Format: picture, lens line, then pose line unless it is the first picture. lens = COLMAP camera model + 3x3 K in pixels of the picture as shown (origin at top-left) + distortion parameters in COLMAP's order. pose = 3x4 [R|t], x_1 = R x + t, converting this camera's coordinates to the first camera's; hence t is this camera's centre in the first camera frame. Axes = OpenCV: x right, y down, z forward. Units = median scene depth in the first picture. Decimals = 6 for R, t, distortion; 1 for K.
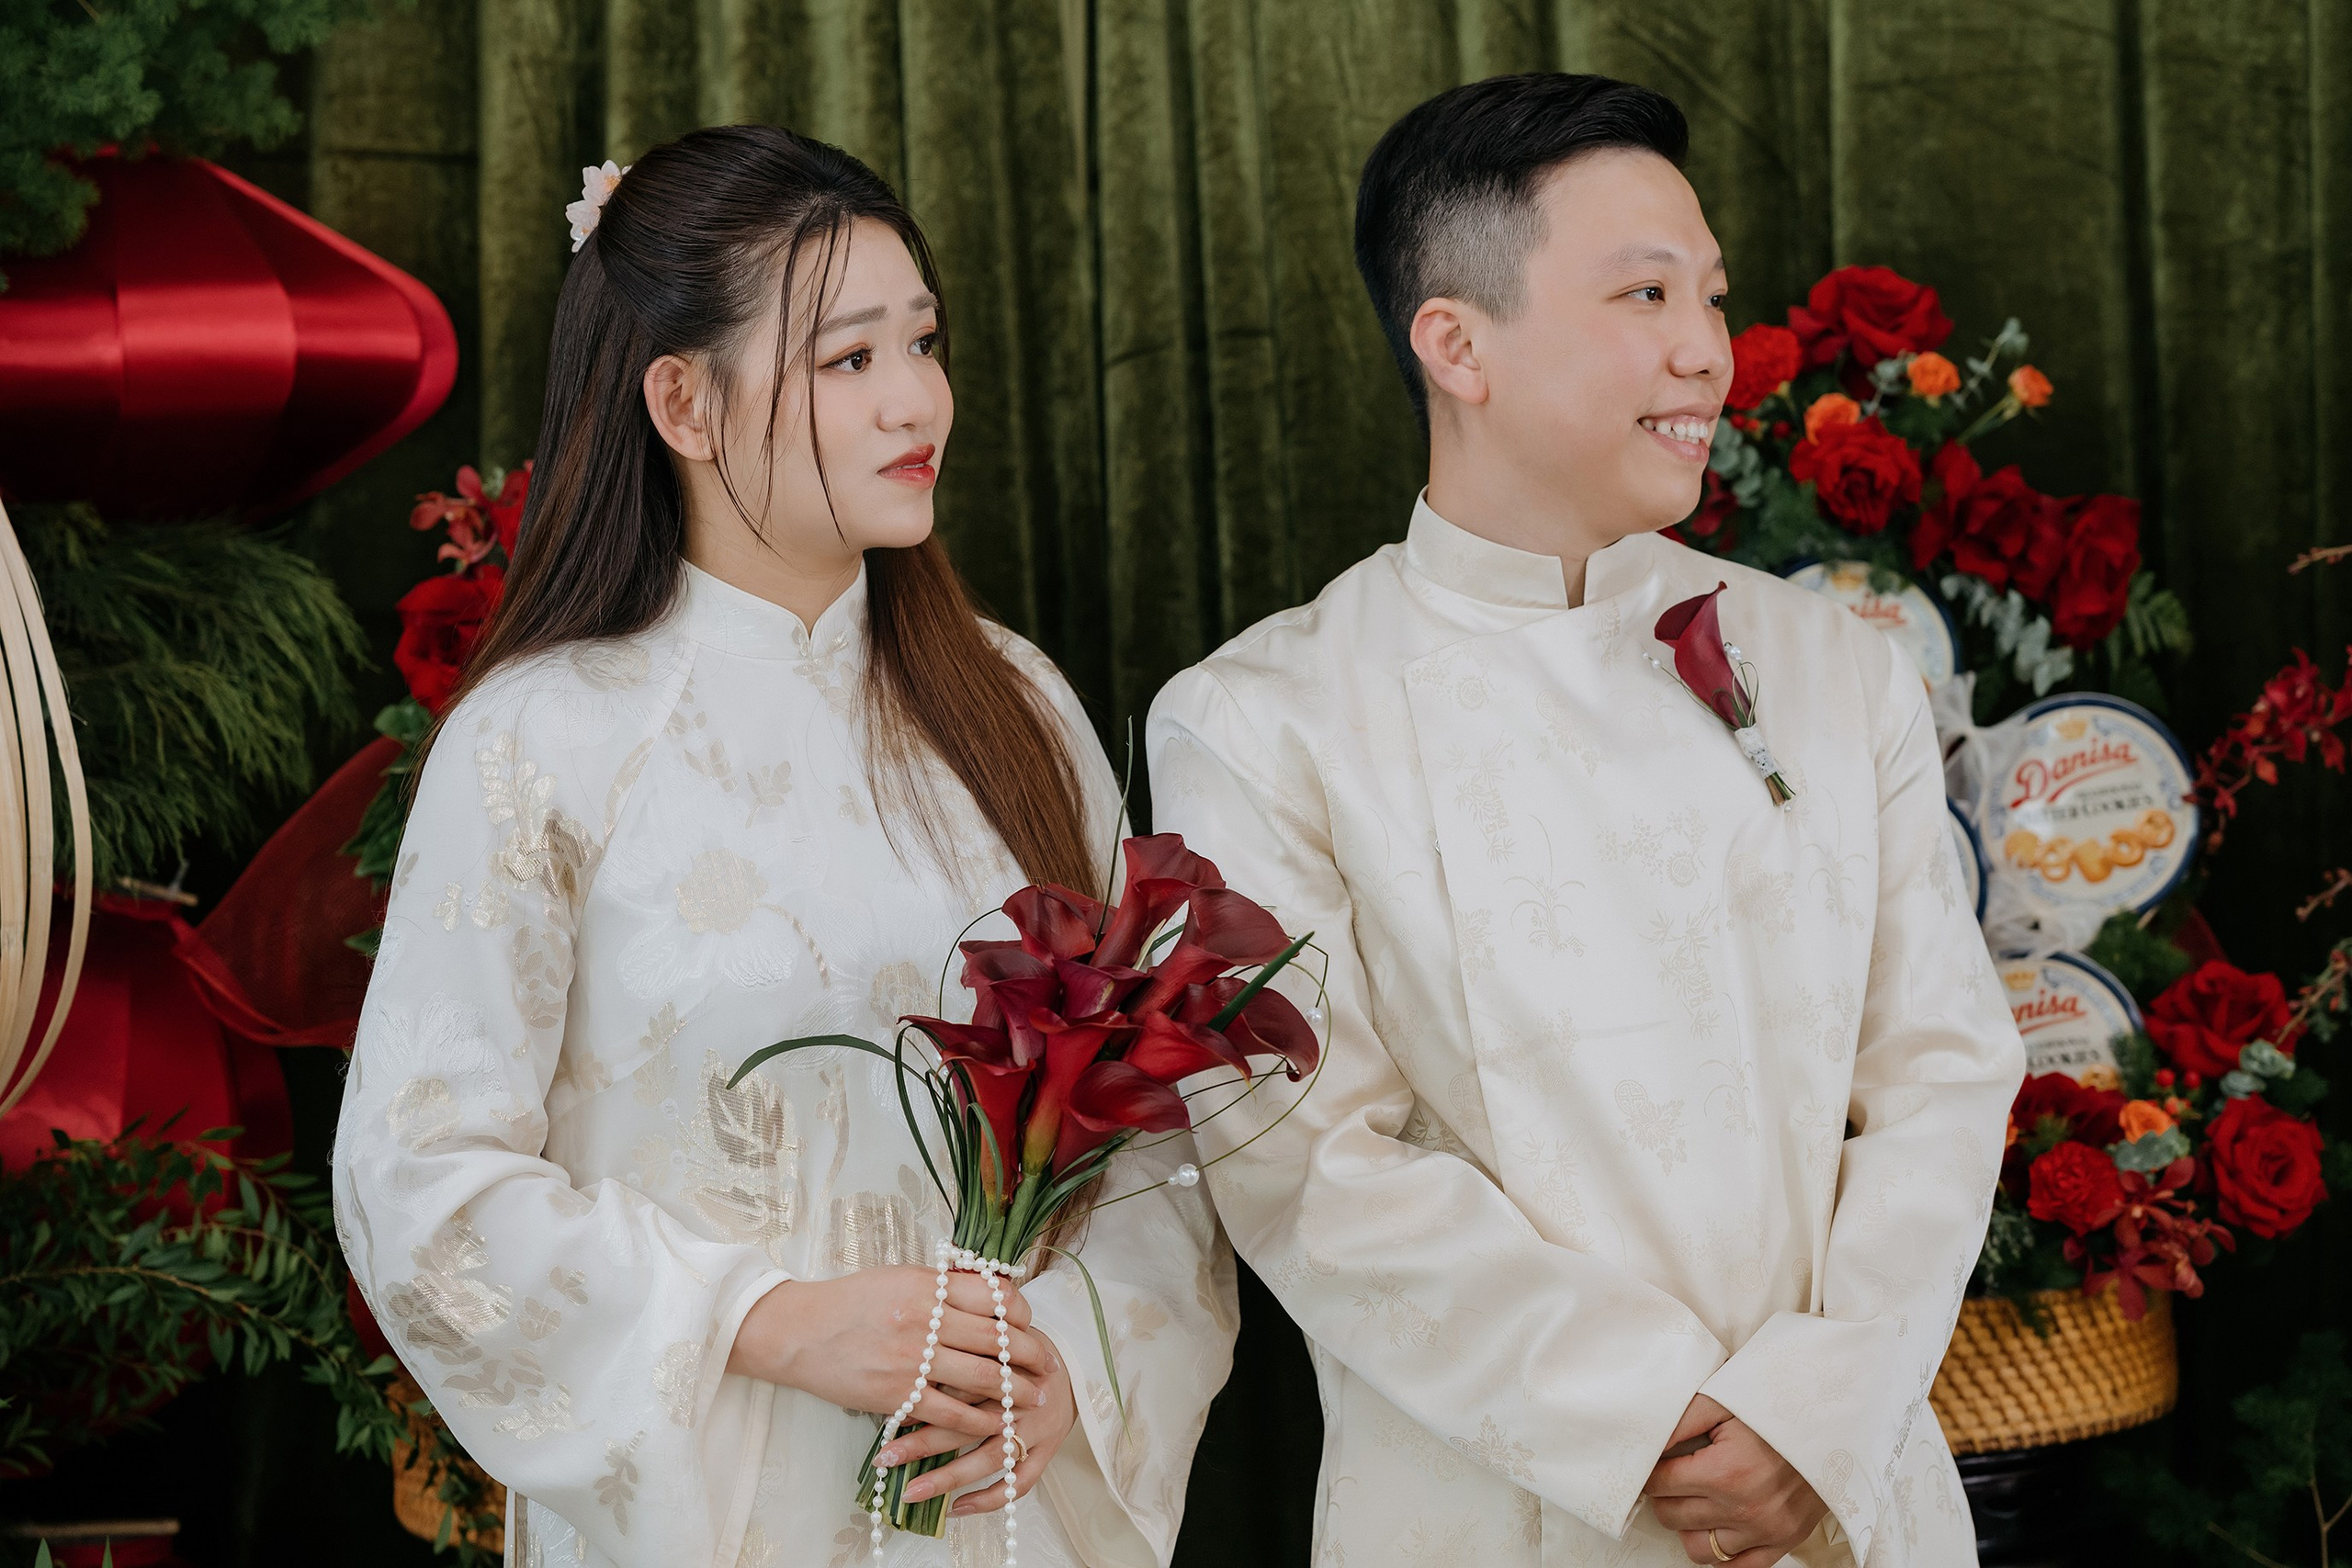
lens RADIAL K [[5673.5, 0, 1135.6], [0, 5673.5, 791.2], [0, 0, 1]] dist [-0.046626, 0.178329]
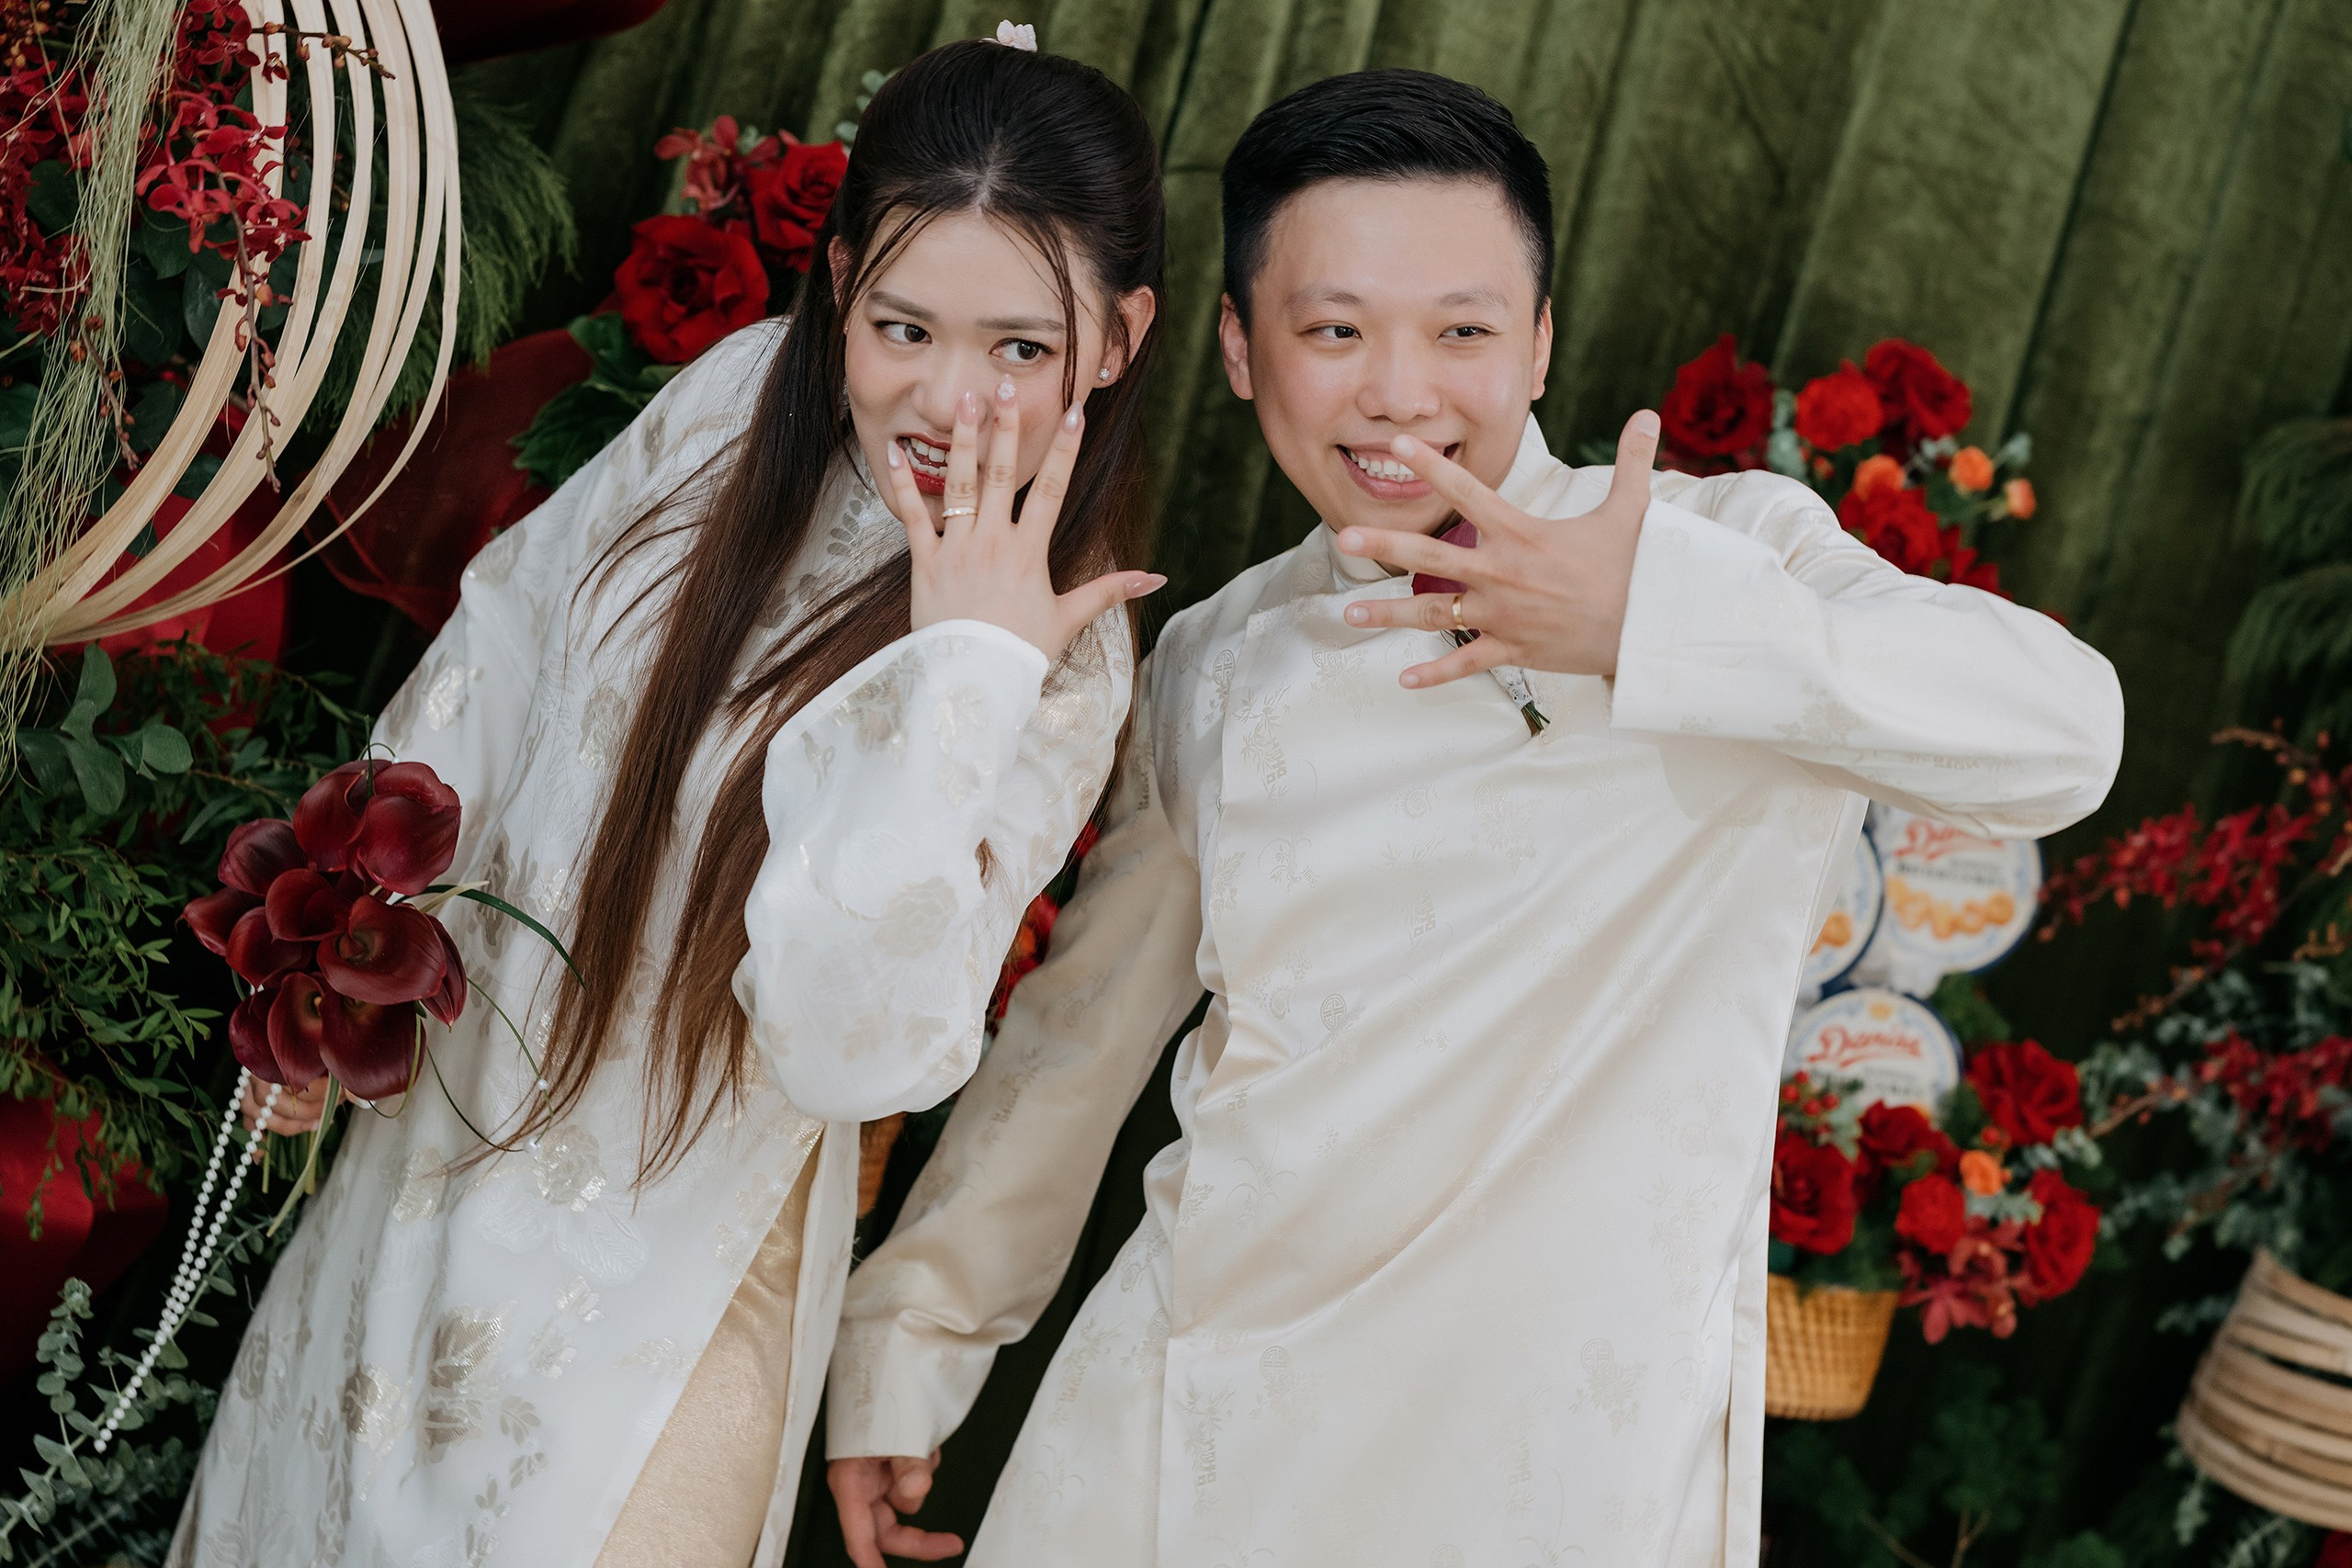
lens RADIAL K [[5673.5, 0, 1135.6], [0, 5673.5, 791.2], [0, 0, 1]] dist [-0.046626, 0.178329]
pose [[0.876910, 0.274913, 0.394273, -0.420598], [-0.310222, 0.950270, 0.027382, 0.006897], [-0.367138, -0.146324, 0.918585, 0.031895]]
